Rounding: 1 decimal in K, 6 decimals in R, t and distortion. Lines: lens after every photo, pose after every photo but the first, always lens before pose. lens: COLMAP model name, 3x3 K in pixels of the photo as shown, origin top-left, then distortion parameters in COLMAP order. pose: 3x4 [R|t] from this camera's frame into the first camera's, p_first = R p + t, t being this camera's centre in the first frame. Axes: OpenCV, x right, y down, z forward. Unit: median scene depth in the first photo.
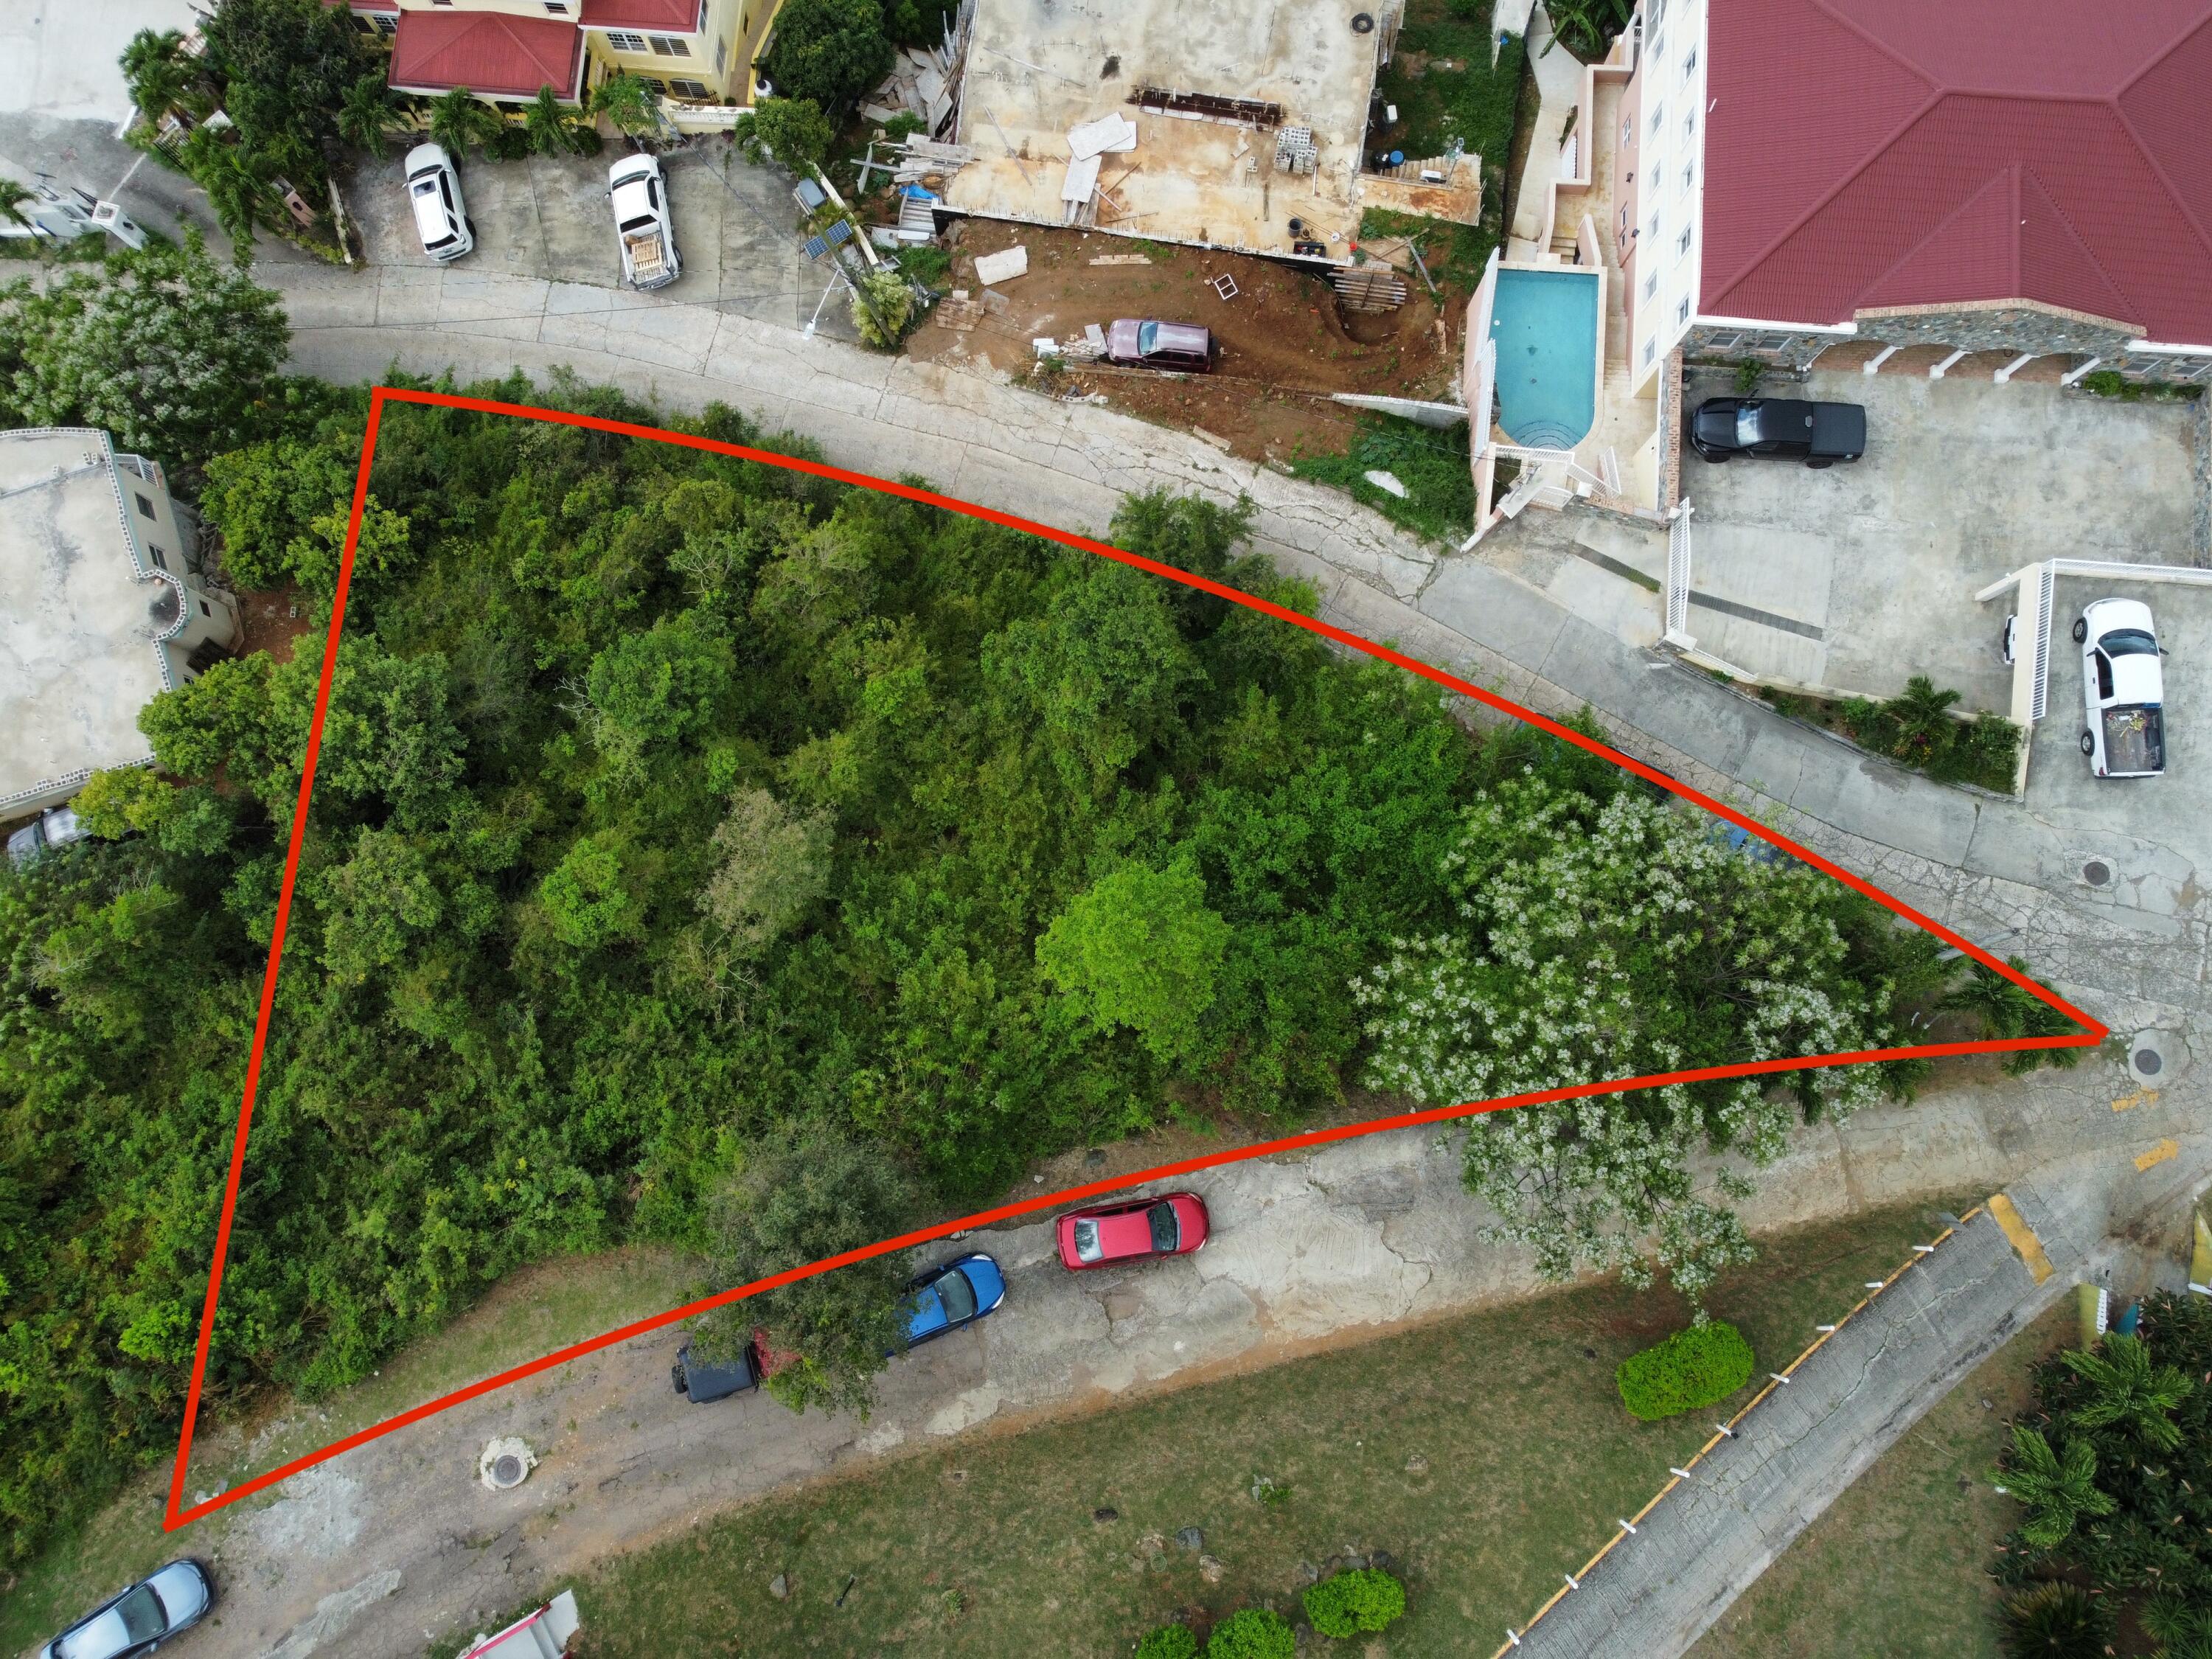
lens RADIAL K [[1679.2, 0, 1103.8], [0, 1679.2, 830.8], [0, 0, 1]] dist [0.002034, -0.002216]
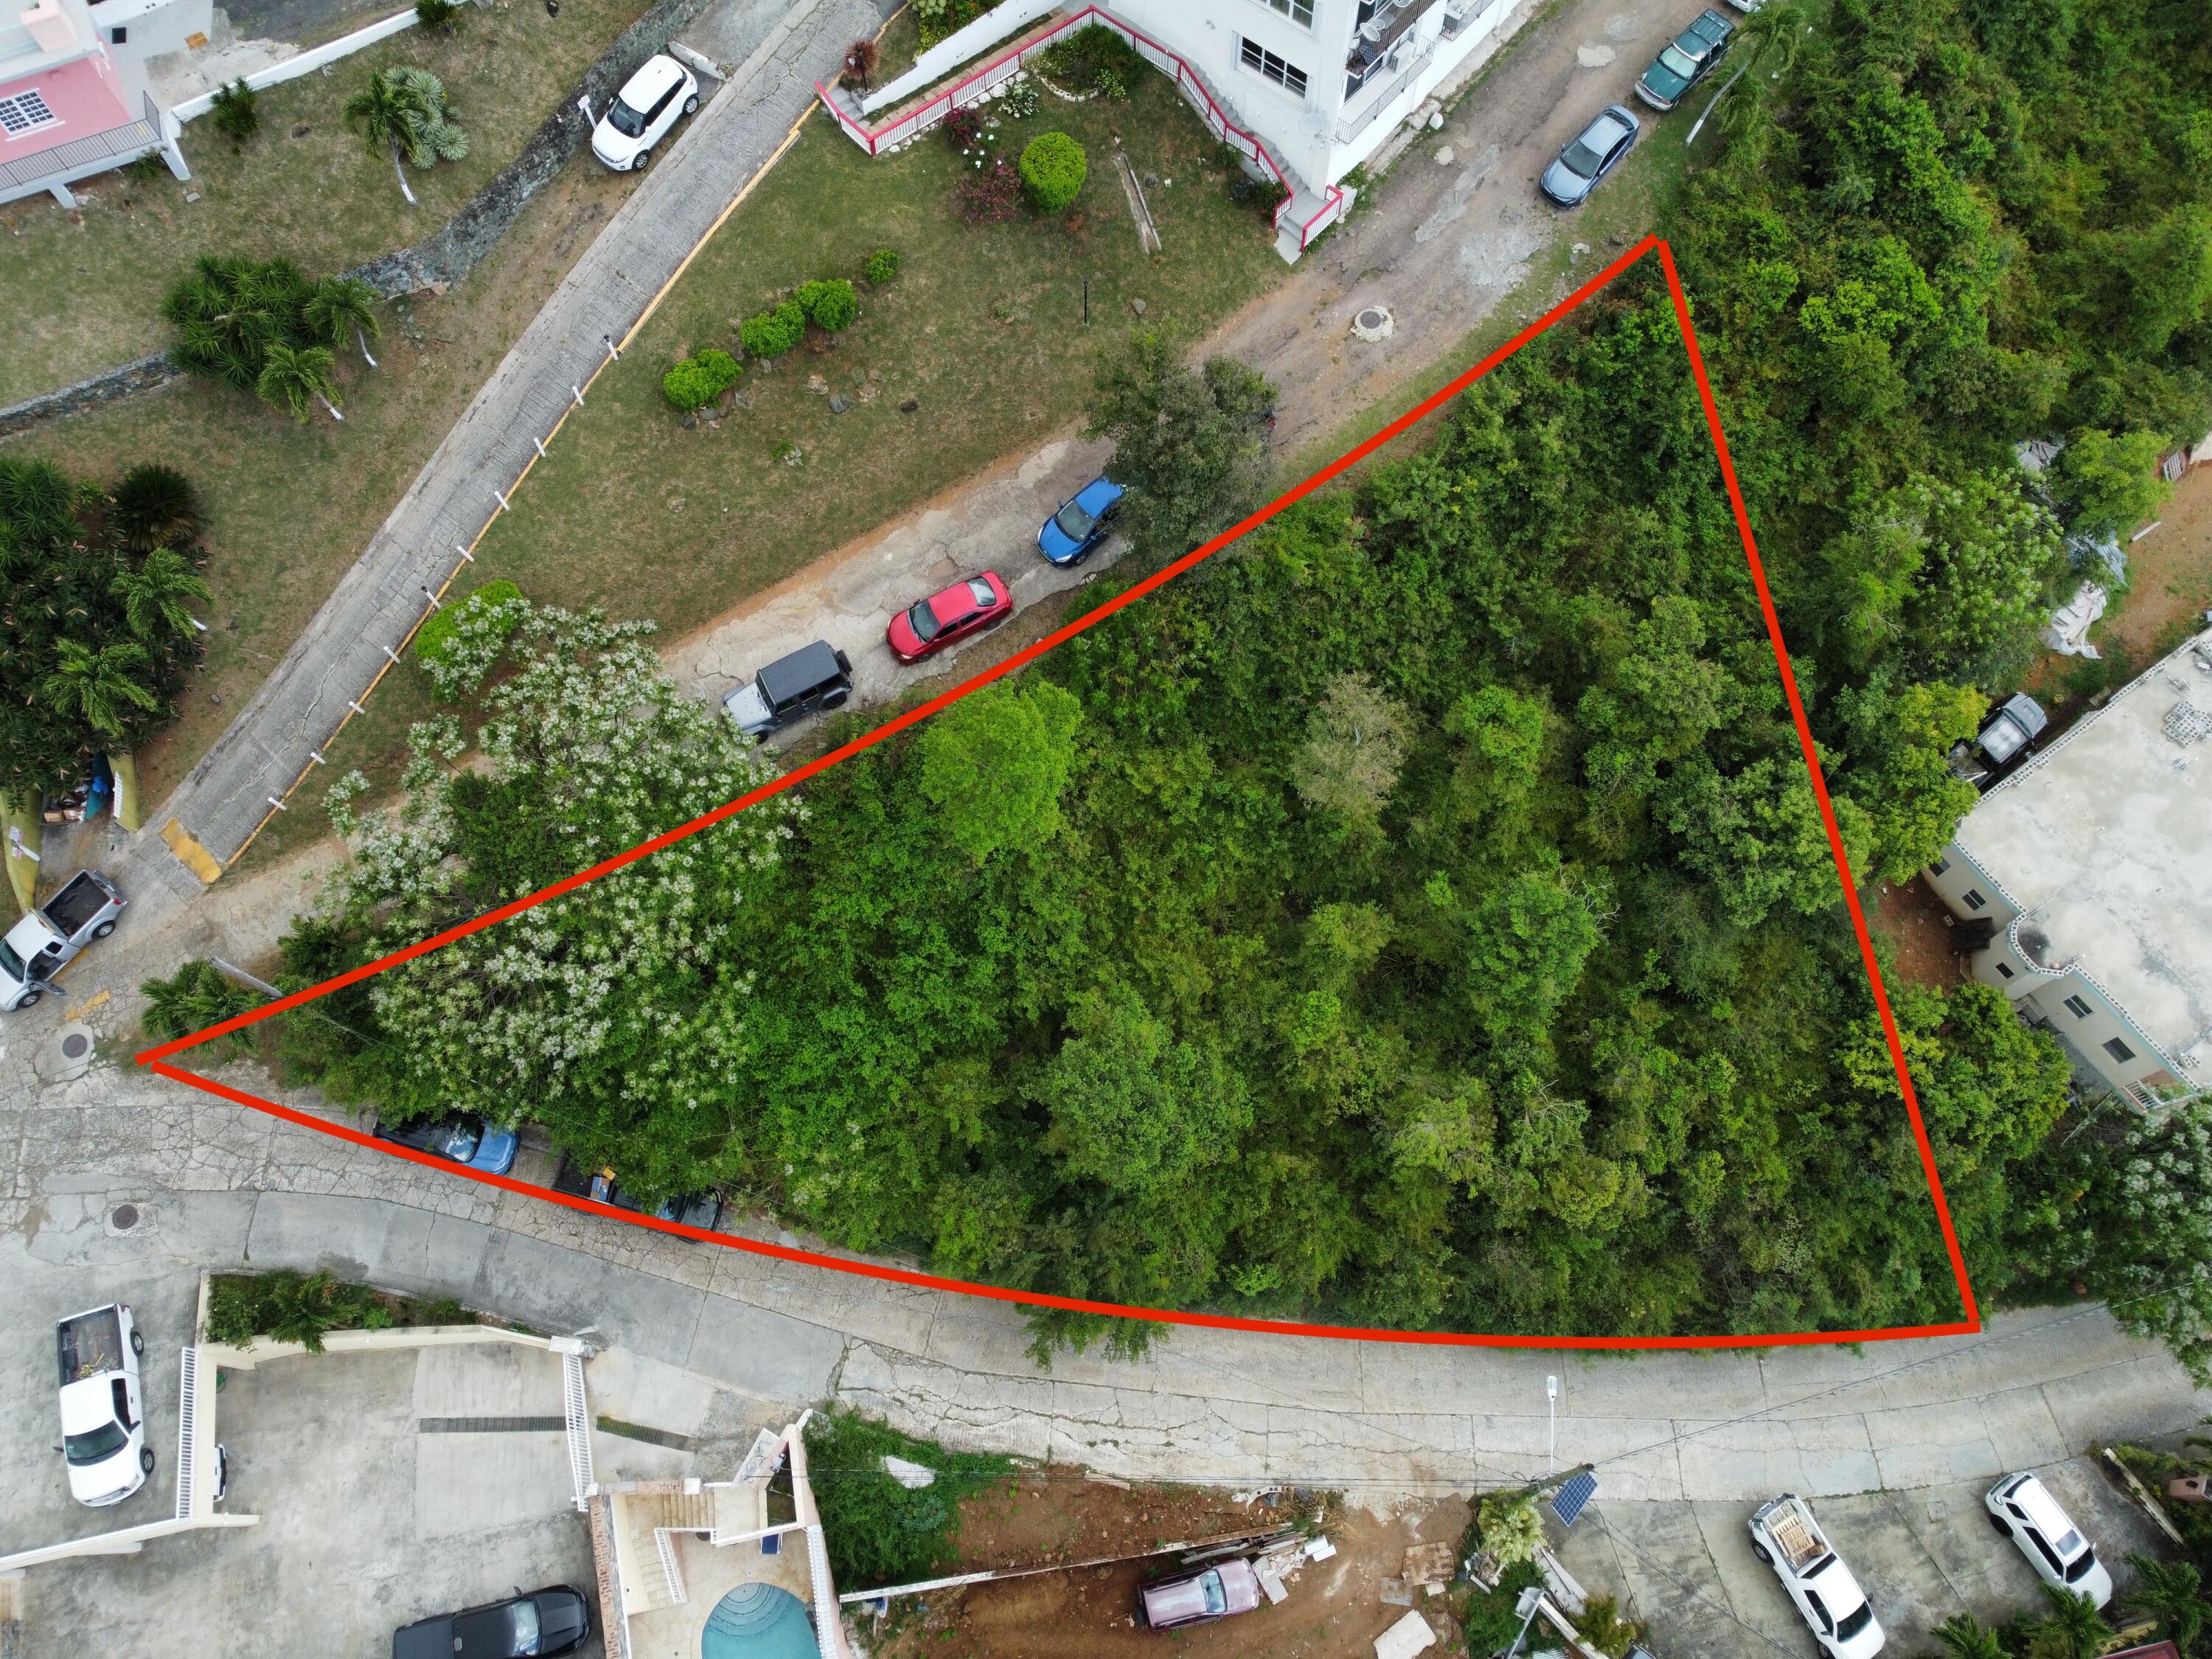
lens RADIAL K [[1679.2, 0, 1102.8], [0, 1679.2, 847.4], [0, 0, 1]] dist [0.002034, -0.002216]
pose [[-0.955290, 0.283336, -0.084504, 0.050213], [-0.288910, -0.833752, 0.470521, -0.404925], [0.062860, 0.473898, 0.878333, 0.044026]]
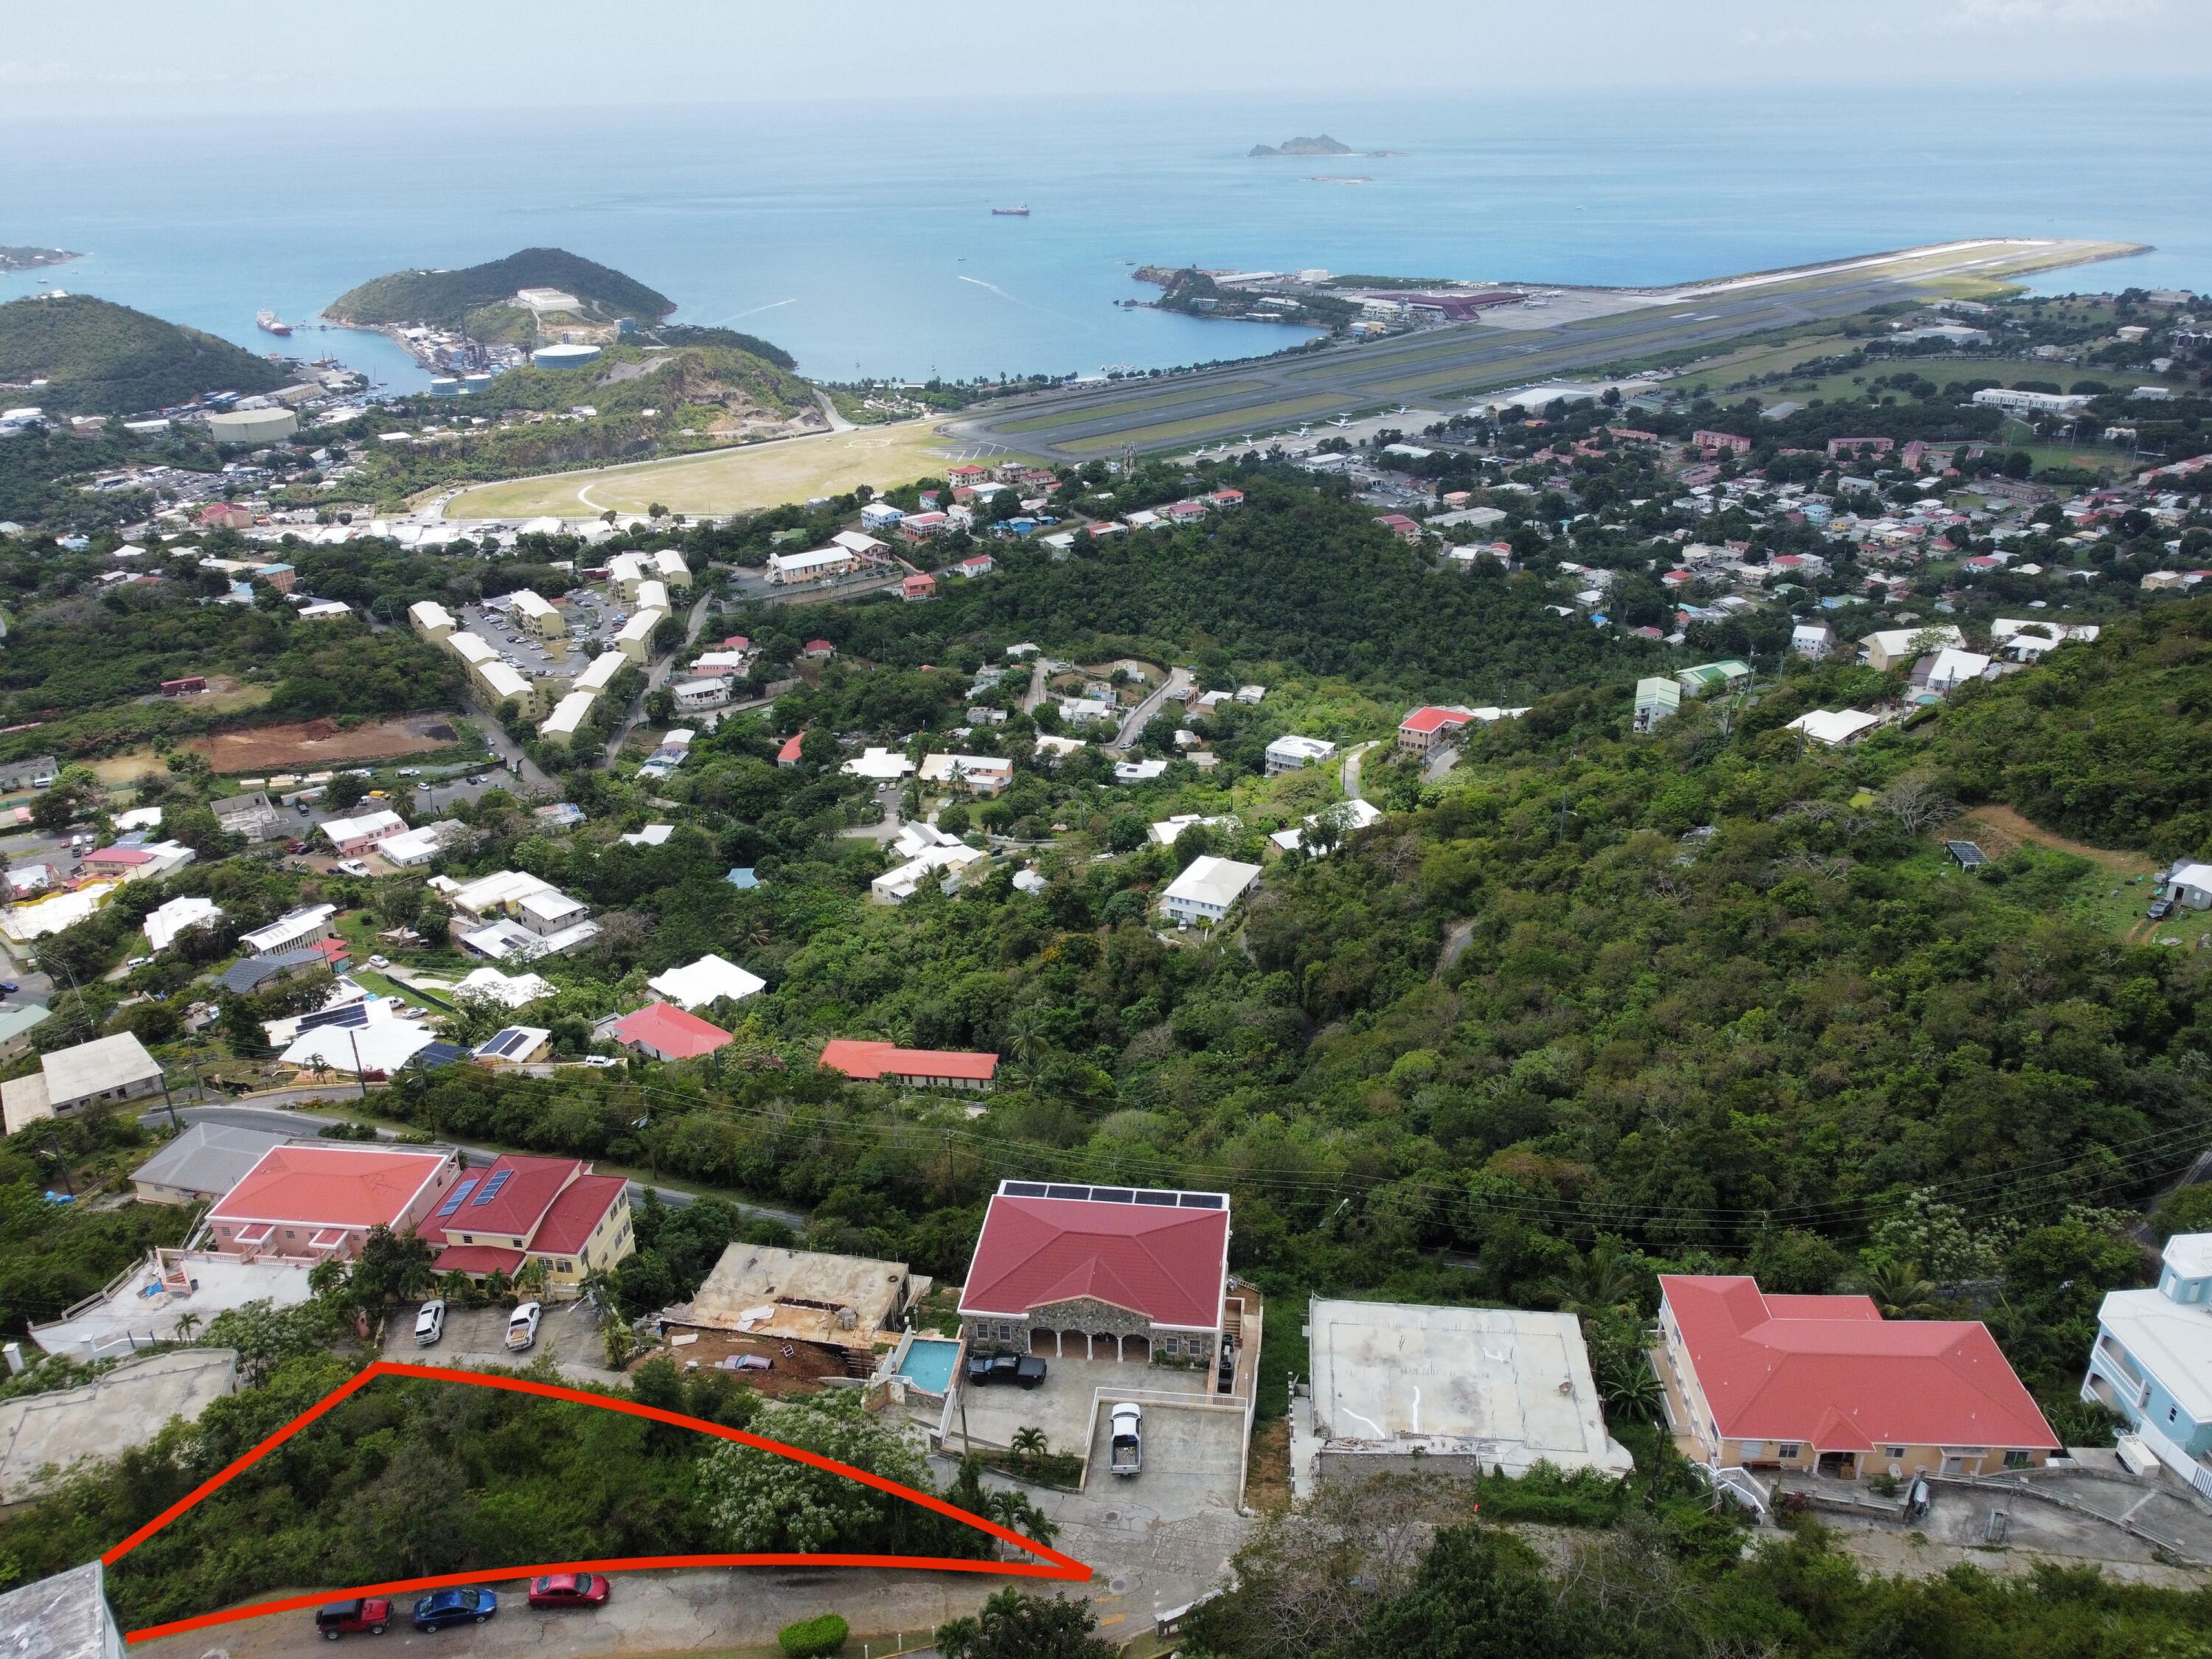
lens RADIAL K [[1679.2, 0, 1107.1], [0, 1679.2, 824.4], [0, 0, 1]] dist [0.002034, -0.002216]
pose [[0.998567, 0.009619, -0.052635, 0.638538], [-0.049978, 0.518993, -0.853316, 1.219930], [0.019110, 0.854725, 0.518730, -0.694063]]
